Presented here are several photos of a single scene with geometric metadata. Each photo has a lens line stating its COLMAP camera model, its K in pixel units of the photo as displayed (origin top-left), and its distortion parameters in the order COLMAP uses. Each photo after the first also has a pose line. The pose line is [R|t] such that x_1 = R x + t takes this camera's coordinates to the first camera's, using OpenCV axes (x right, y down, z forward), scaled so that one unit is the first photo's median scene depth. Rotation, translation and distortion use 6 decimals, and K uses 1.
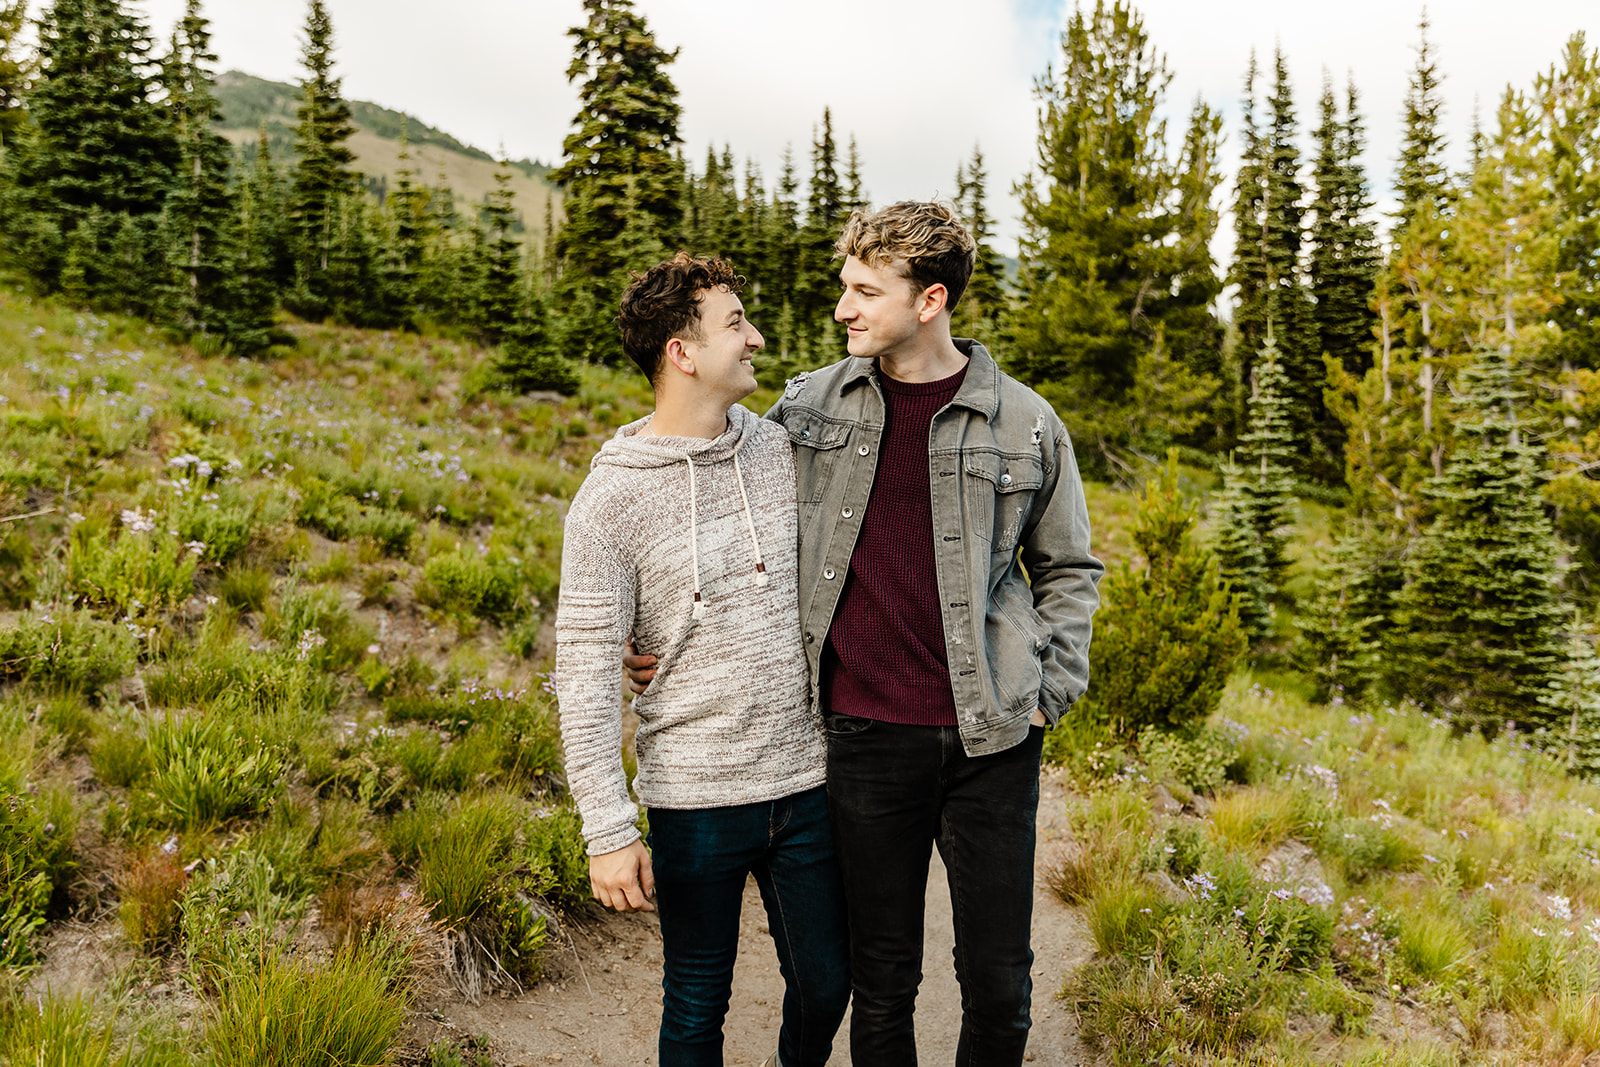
lens RADIAL K [[1410.5, 0, 800.0], [0, 1410.5, 533.5], [0, 0, 1]] dist [0.011882, 0.004017]
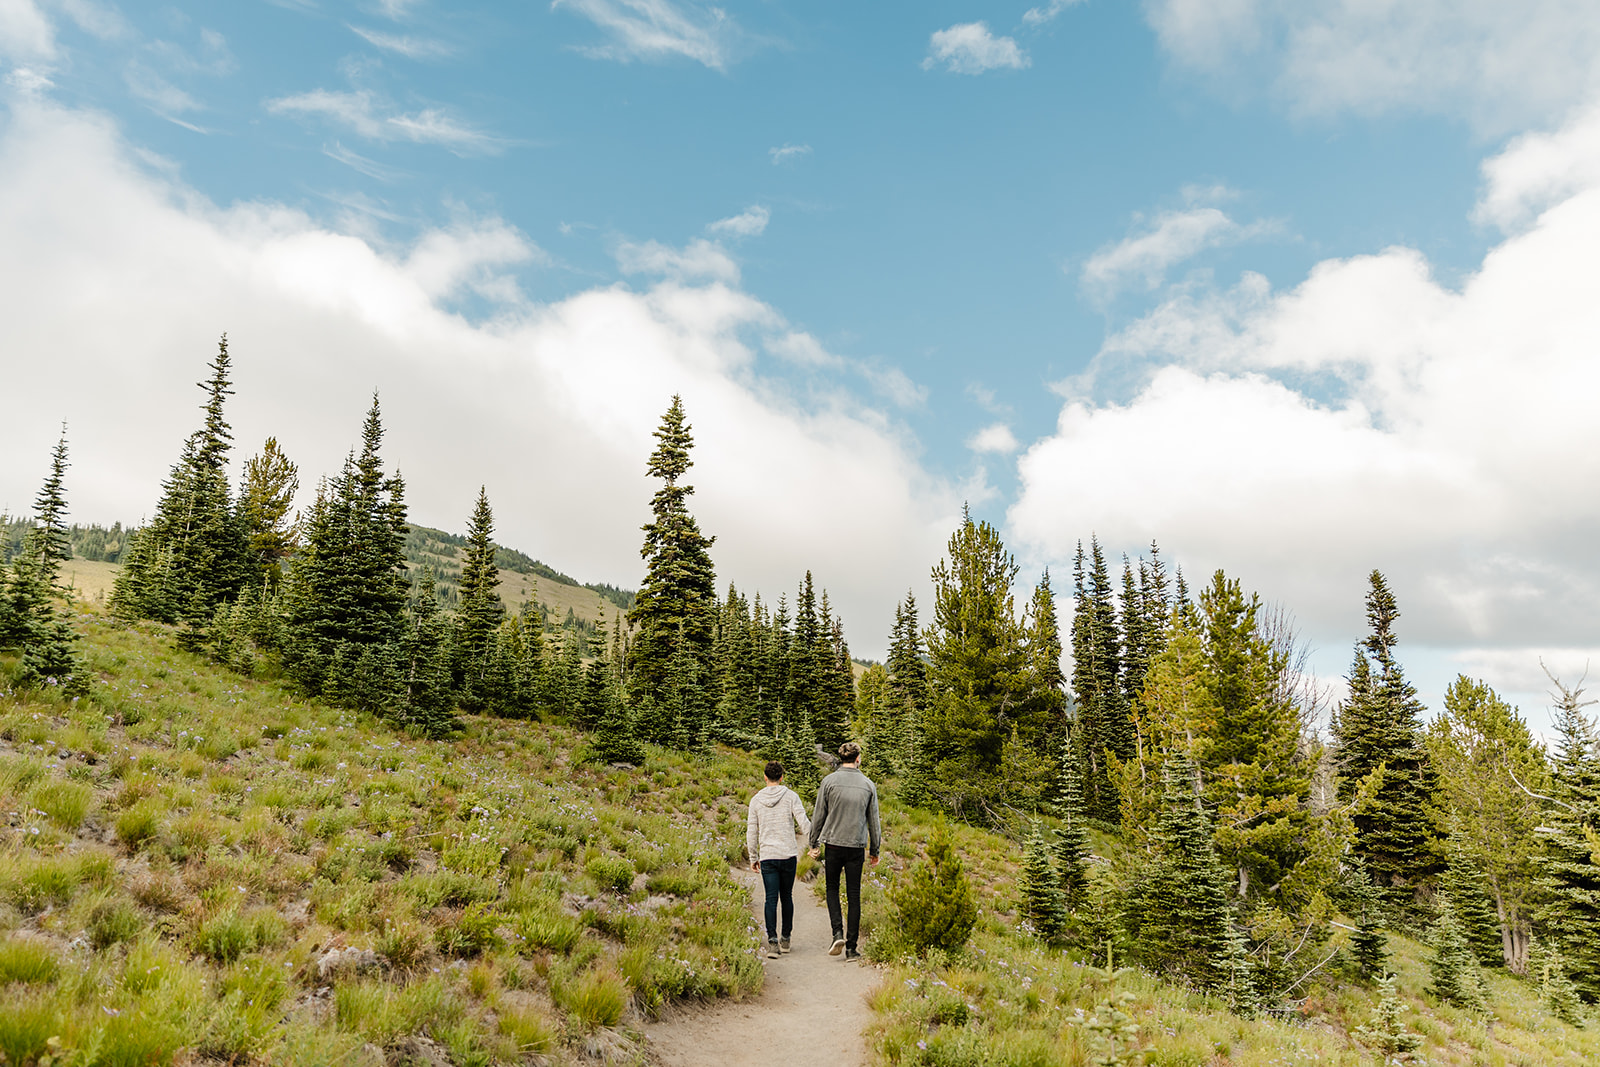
lens RADIAL K [[1107.4, 0, 789.6], [0, 1107.4, 531.4], [0, 0, 1]] dist [0.017971, -0.000260]
pose [[0.999894, 0.011496, -0.008892, 0.012375], [-0.013582, 0.956850, -0.290266, 0.008308], [0.005171, 0.290356, 0.956905, -0.233809]]
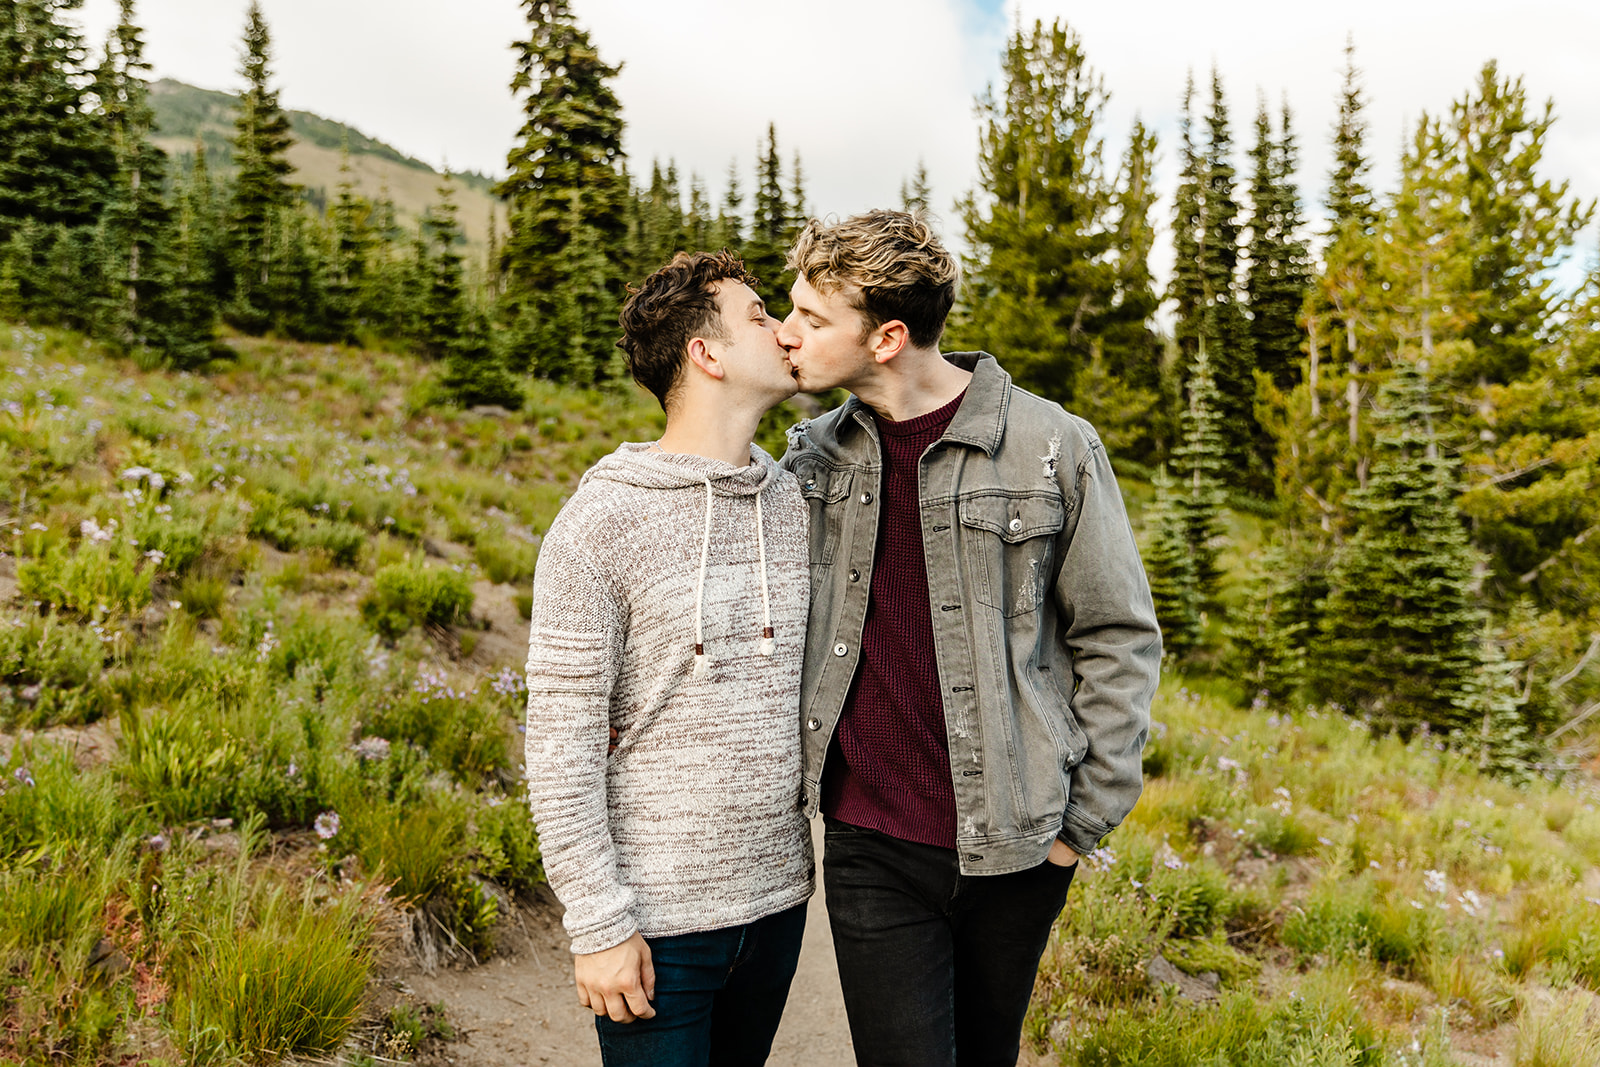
lens RADIAL K [[1423.2, 0, 800.9], [0, 1423.2, 549.2], [0, 0, 1]] dist [0.014567, 0.000569]
pose [[0.999310, -0.003586, 0.036979, 0.002178], [0.003582, 0.999994, 0.000167, 0.001576], [-0.036979, -0.000035, 0.999316, -0.017409]]
